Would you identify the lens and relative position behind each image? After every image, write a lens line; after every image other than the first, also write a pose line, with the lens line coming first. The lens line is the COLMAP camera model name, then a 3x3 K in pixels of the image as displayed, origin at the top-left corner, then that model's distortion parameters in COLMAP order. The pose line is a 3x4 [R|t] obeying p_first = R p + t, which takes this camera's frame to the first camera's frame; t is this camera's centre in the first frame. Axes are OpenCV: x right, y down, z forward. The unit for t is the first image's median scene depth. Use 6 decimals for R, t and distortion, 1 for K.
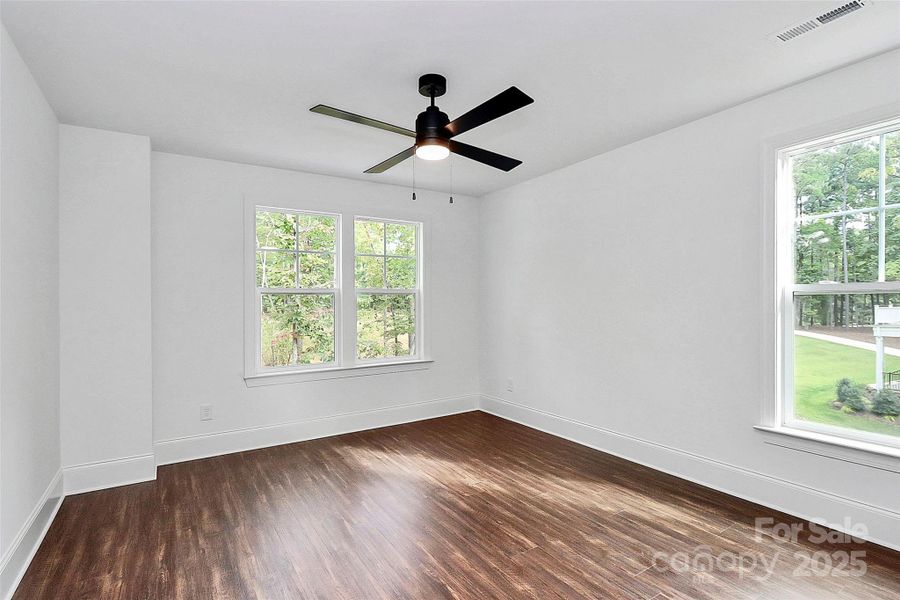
lens RADIAL K [[434.2, 0, 448.7], [0, 434.2, 299.8], [0, 0, 1]] dist [0.000940, -0.000589]
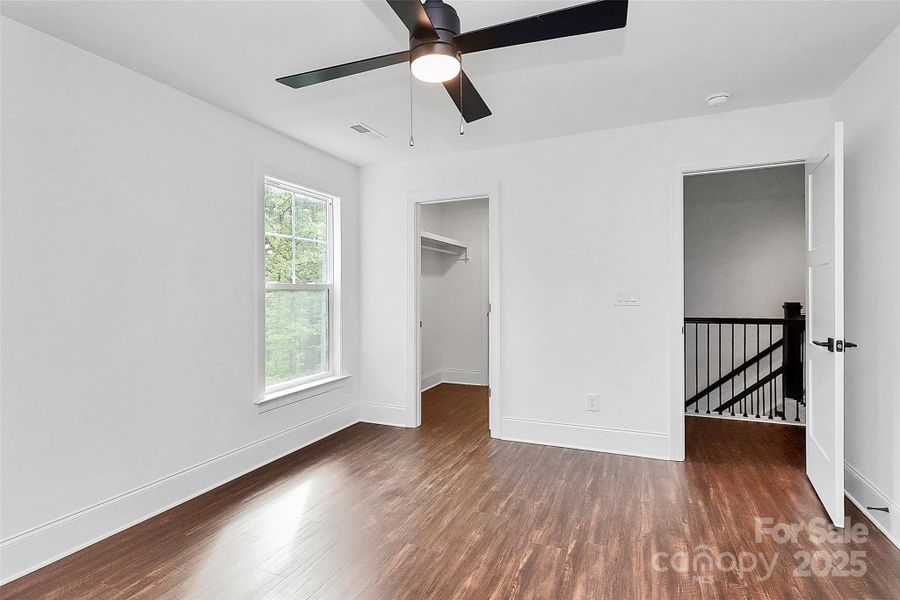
lens RADIAL K [[434.2, 0, 446.1], [0, 434.2, 297.0], [0, 0, 1]] dist [0.000940, -0.000589]
pose [[-0.539819, 0.006251, 0.841758, -0.681029], [0.011587, 0.999933, 0.000005, 0.018235], [-0.841702, 0.009756, -0.539855, 1.490796]]
